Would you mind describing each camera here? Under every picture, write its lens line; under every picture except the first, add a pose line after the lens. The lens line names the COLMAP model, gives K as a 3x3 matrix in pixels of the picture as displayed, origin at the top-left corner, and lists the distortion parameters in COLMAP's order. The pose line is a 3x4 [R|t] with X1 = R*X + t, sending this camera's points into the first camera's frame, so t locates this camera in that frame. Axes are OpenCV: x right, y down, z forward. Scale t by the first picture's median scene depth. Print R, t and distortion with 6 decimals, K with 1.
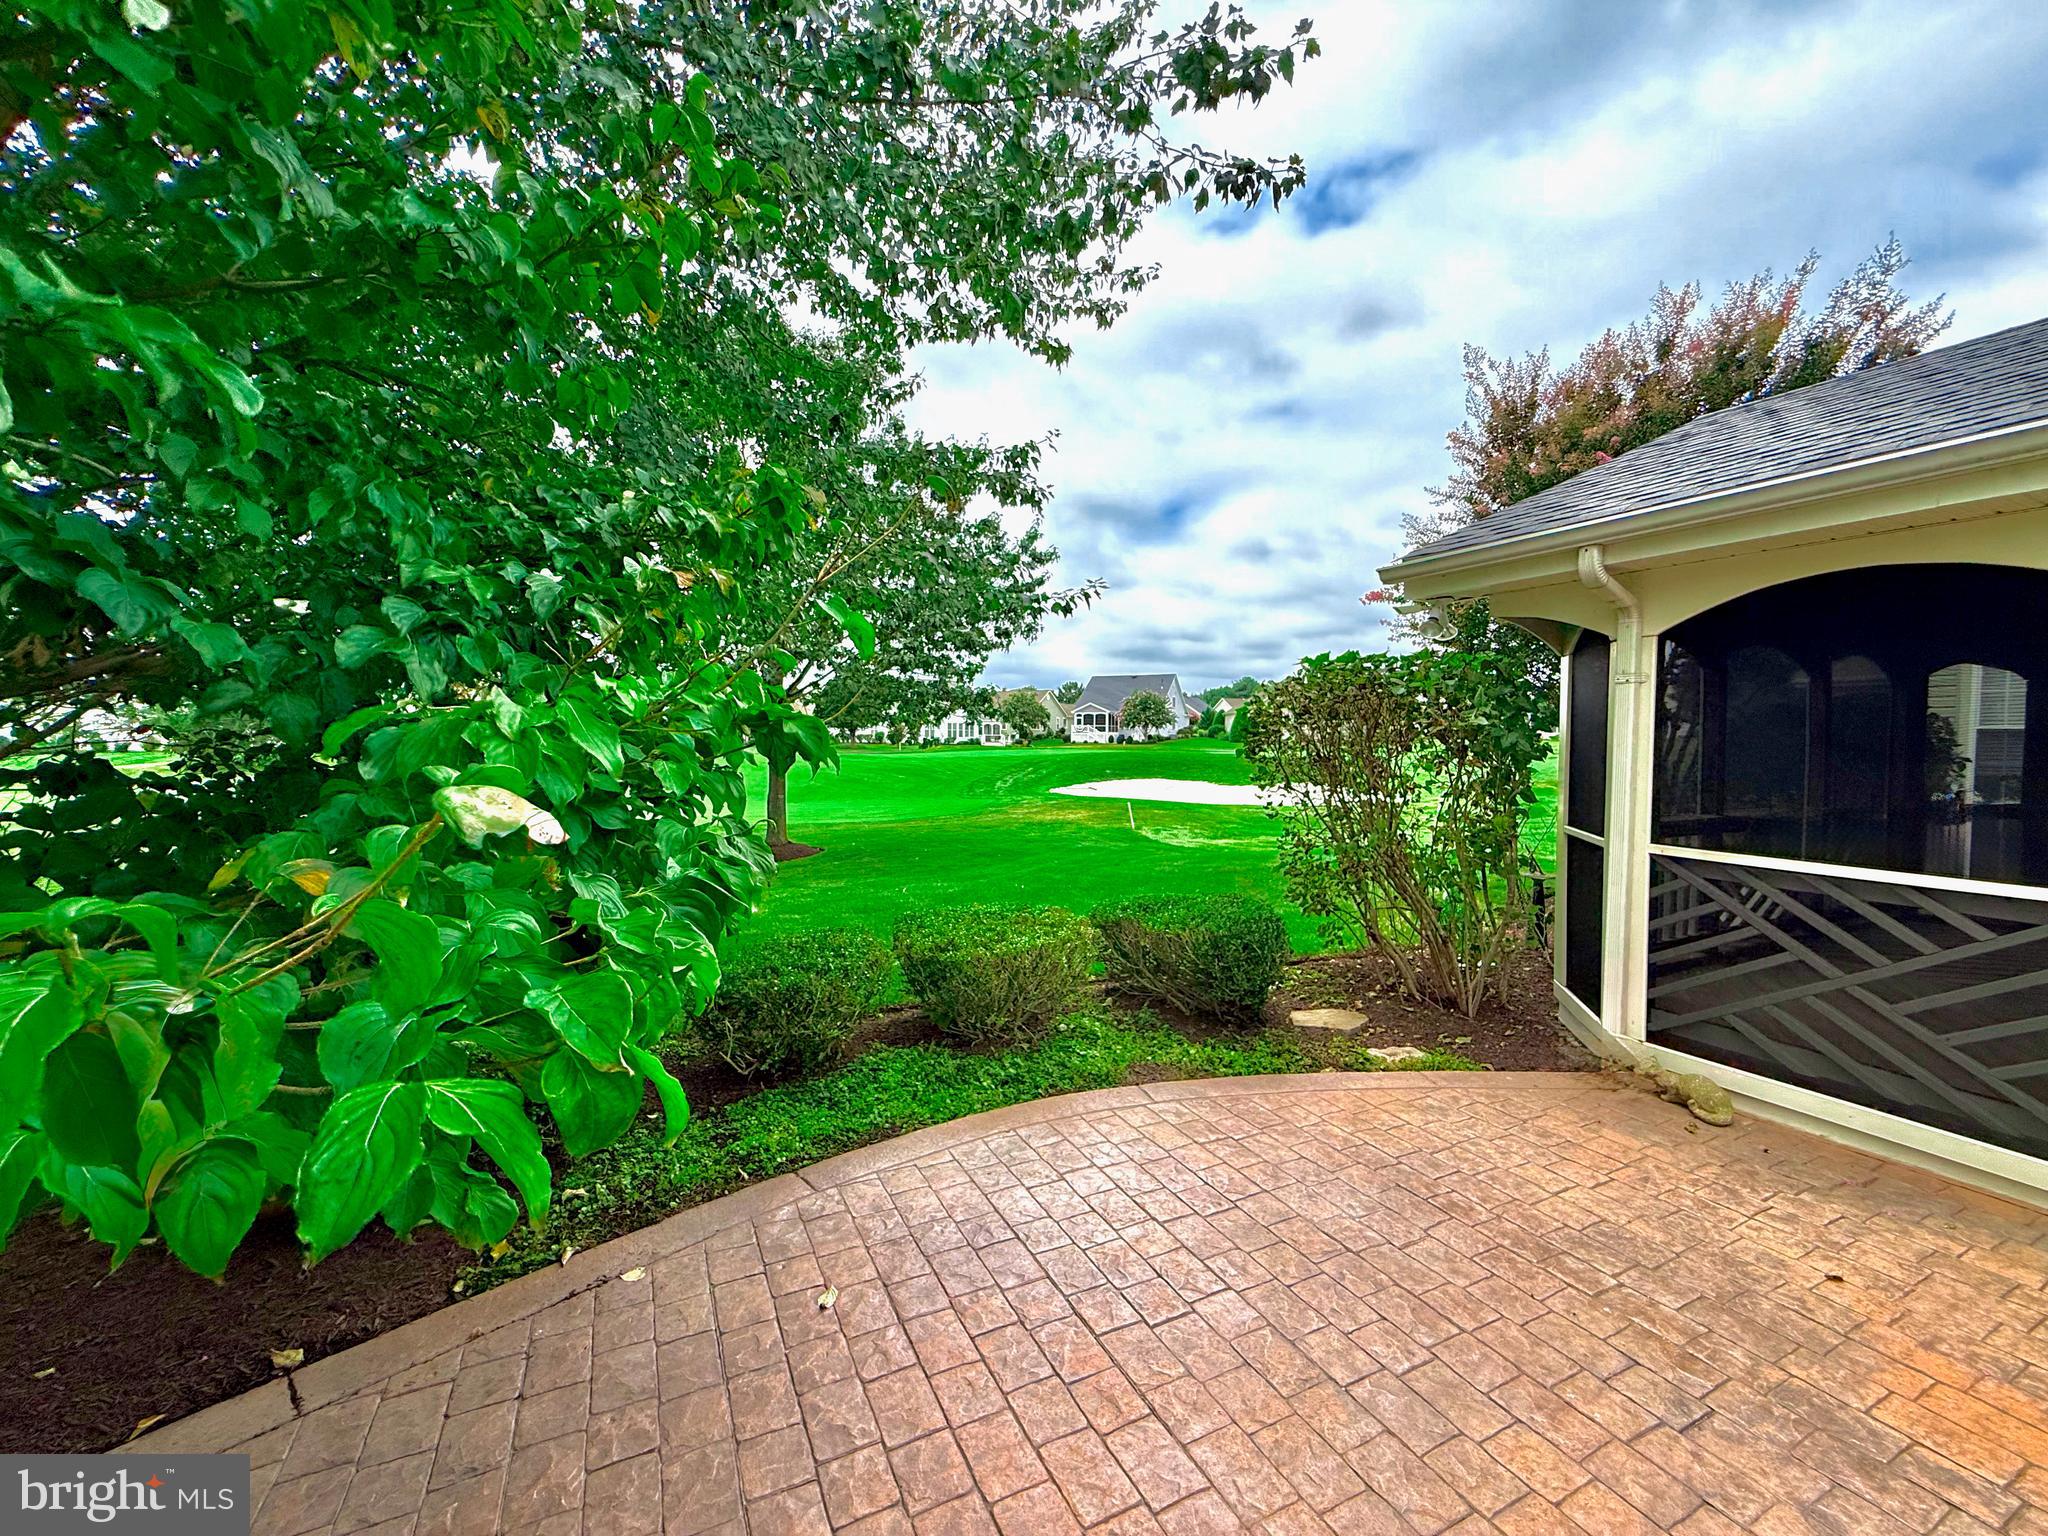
lens RADIAL K [[812.3, 0, 1021.4], [0, 812.3, 769.8], [0, 0, 1]] dist [0.000956, 0.000203]
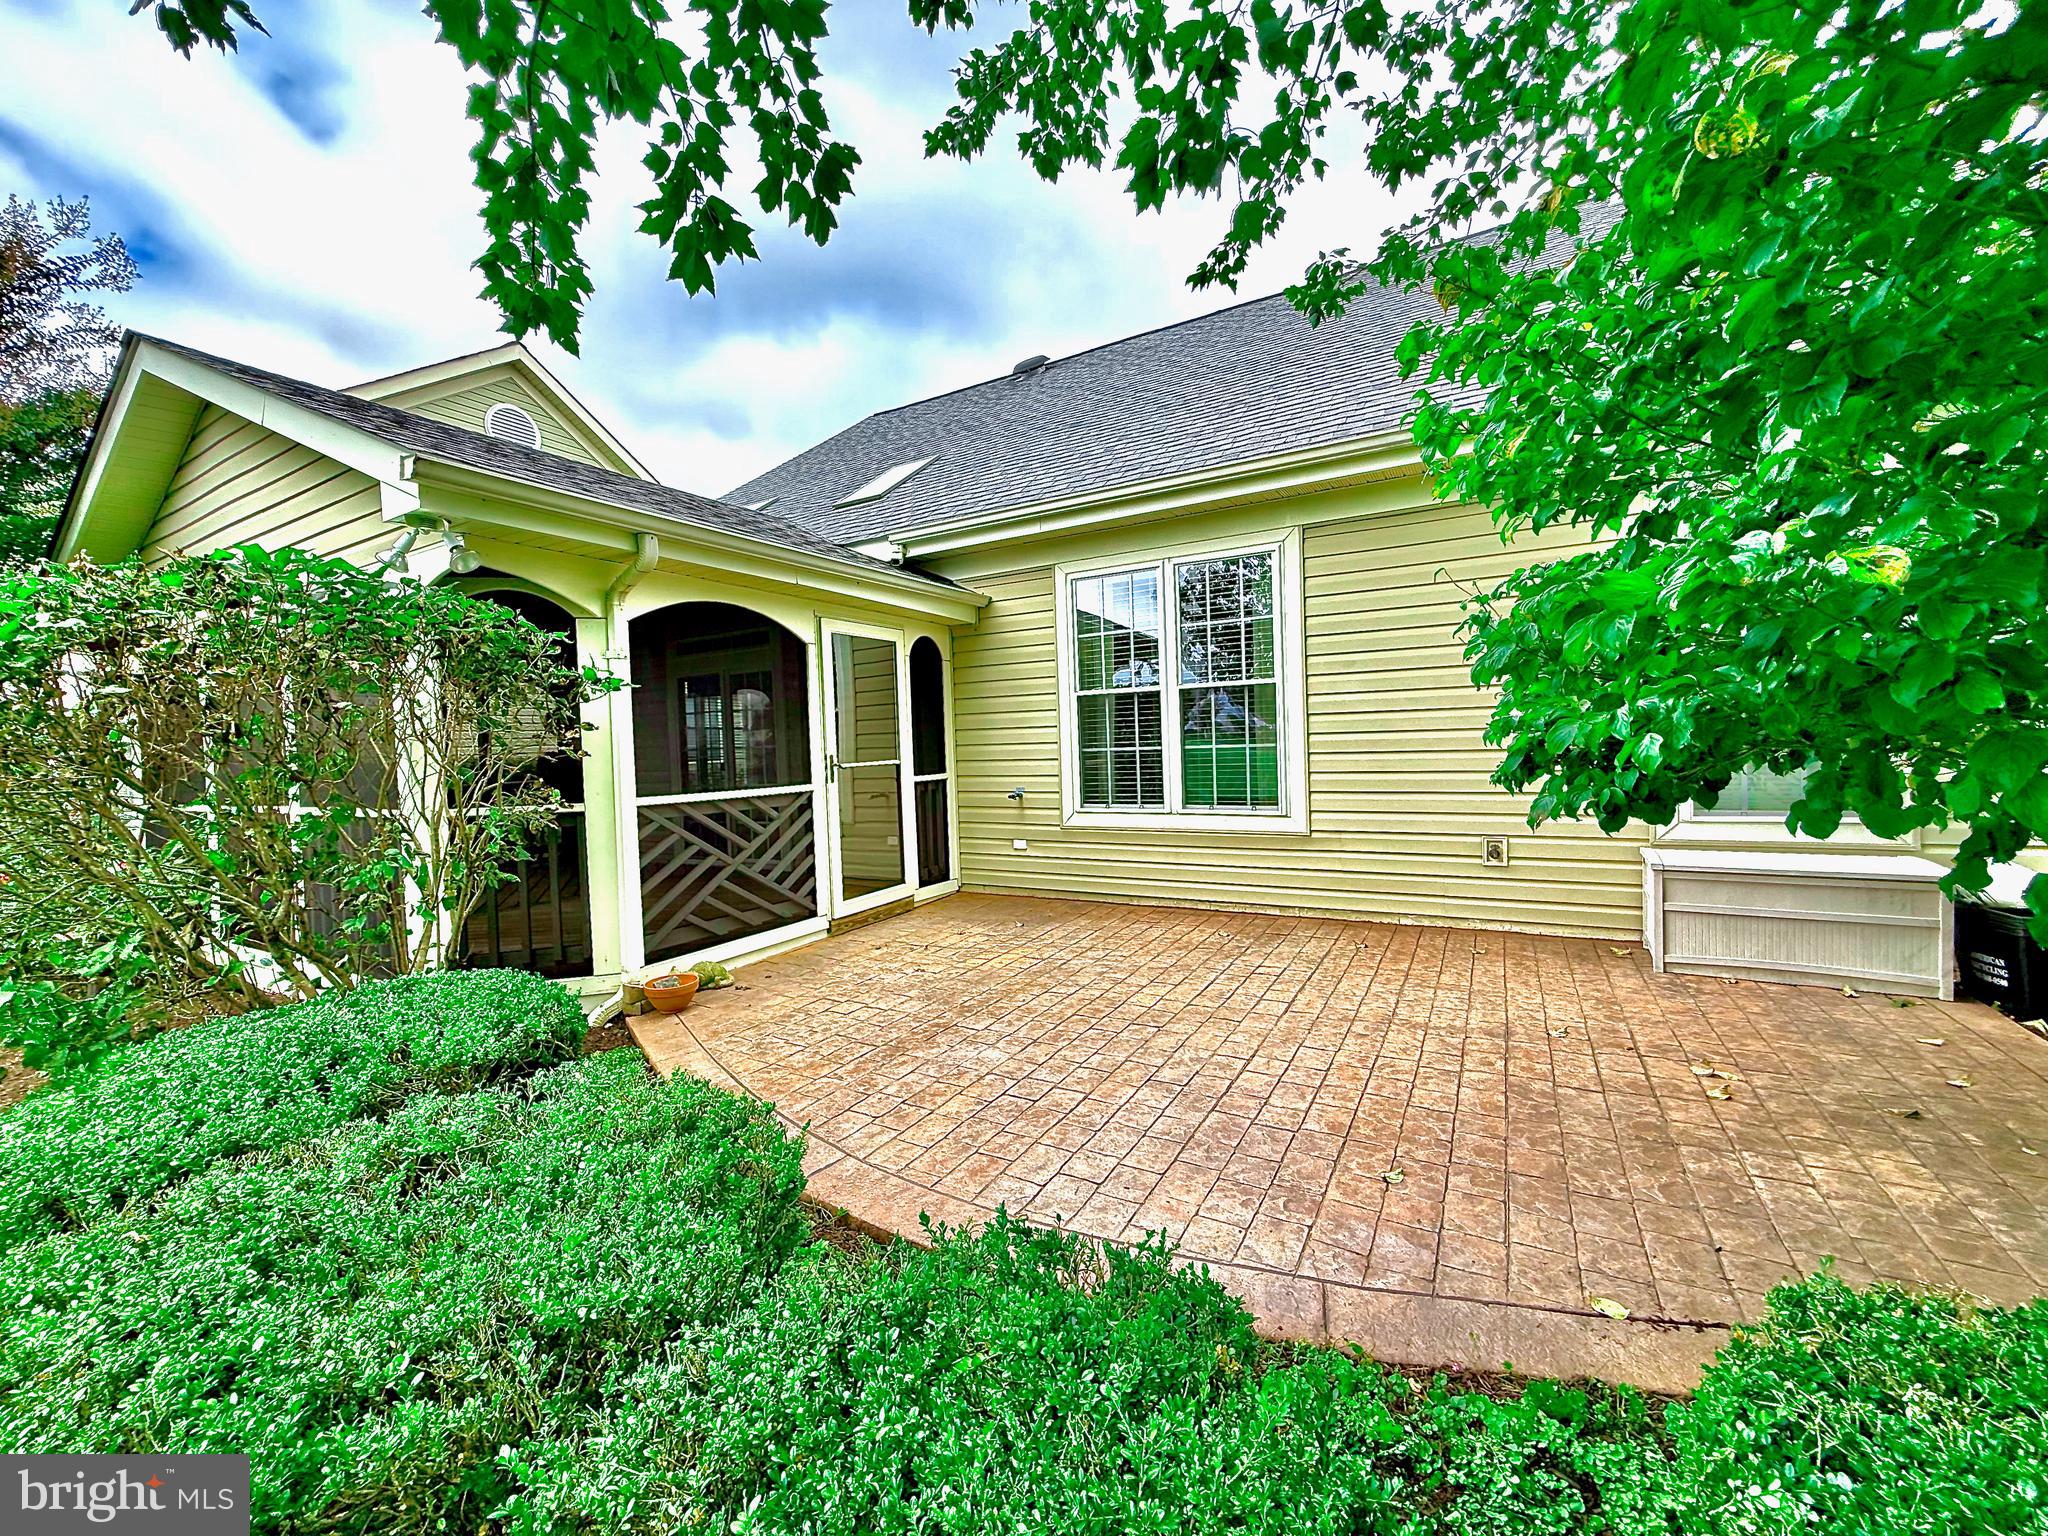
lens RADIAL K [[812.3, 0, 1013.2], [0, 812.3, 762.3], [0, 0, 1]] dist [0.000956, 0.000203]
pose [[-0.541974, -0.004086, 0.840385, -0.606137], [0.069625, 0.996332, 0.049747, 0.022196], [-0.837506, 0.085473, -0.539702, 1.376819]]
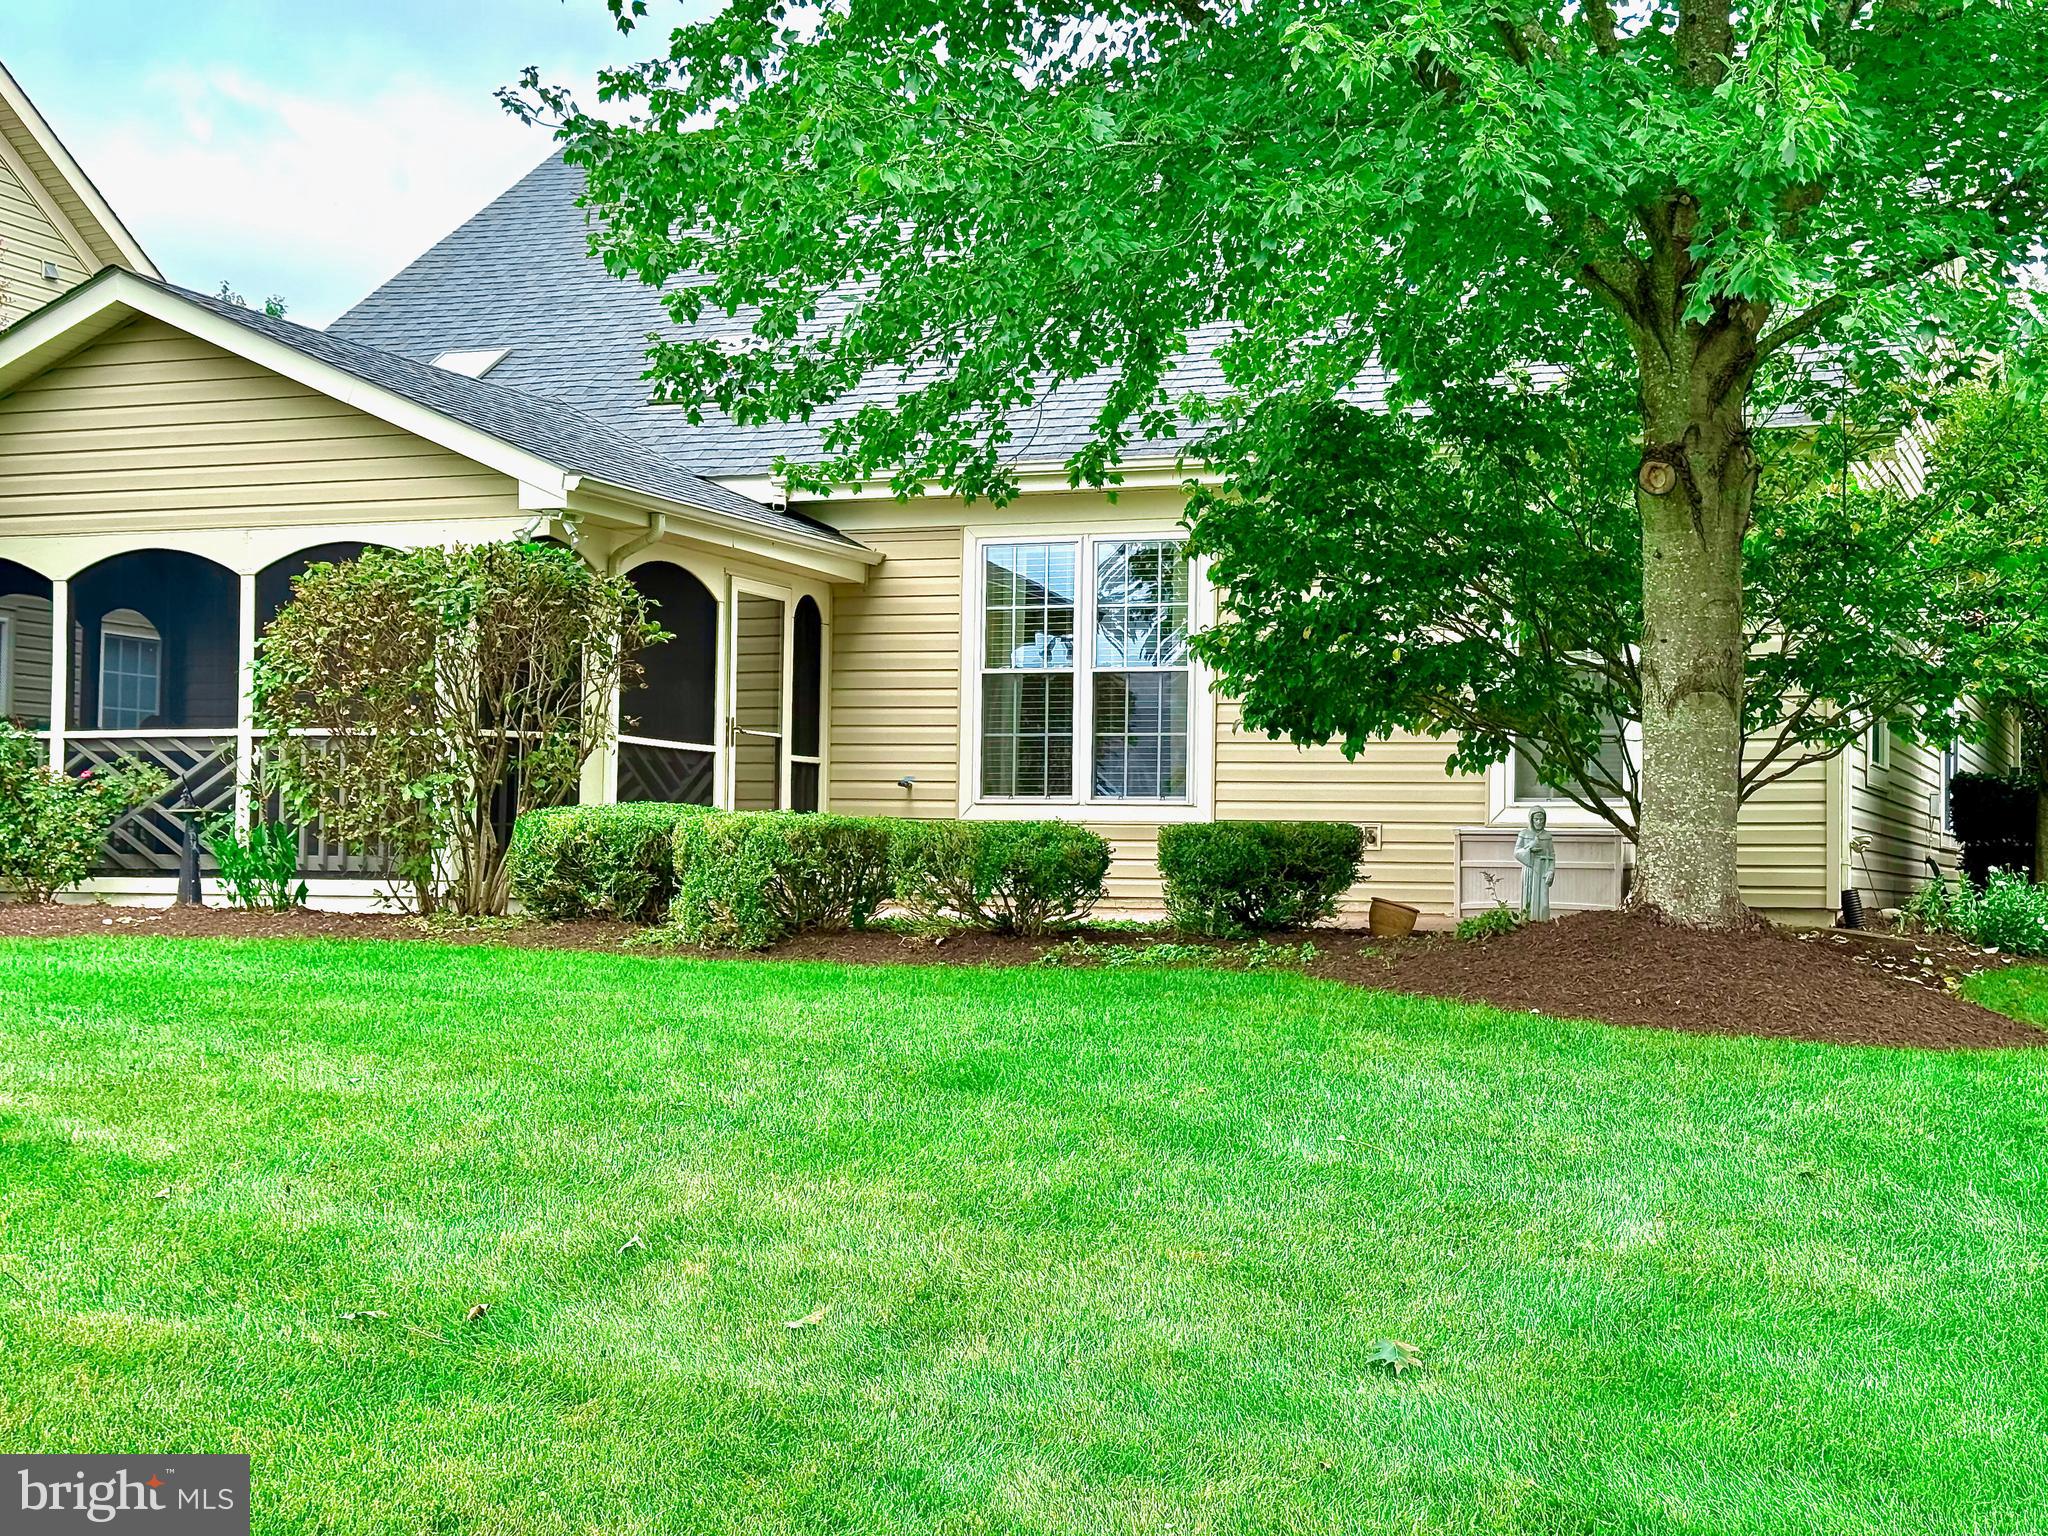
lens RADIAL K [[2864.8, 0, 1024.6], [0, 2864.8, 769.0], [0, 0, 1]] dist [-0.009688, 0.000000]
pose [[-0.657641, 0.019784, 0.753072, -3.859241], [0.016322, 0.999795, -0.012012, 0.259871], [-0.753155, 0.004392, -0.657829, 4.268546]]
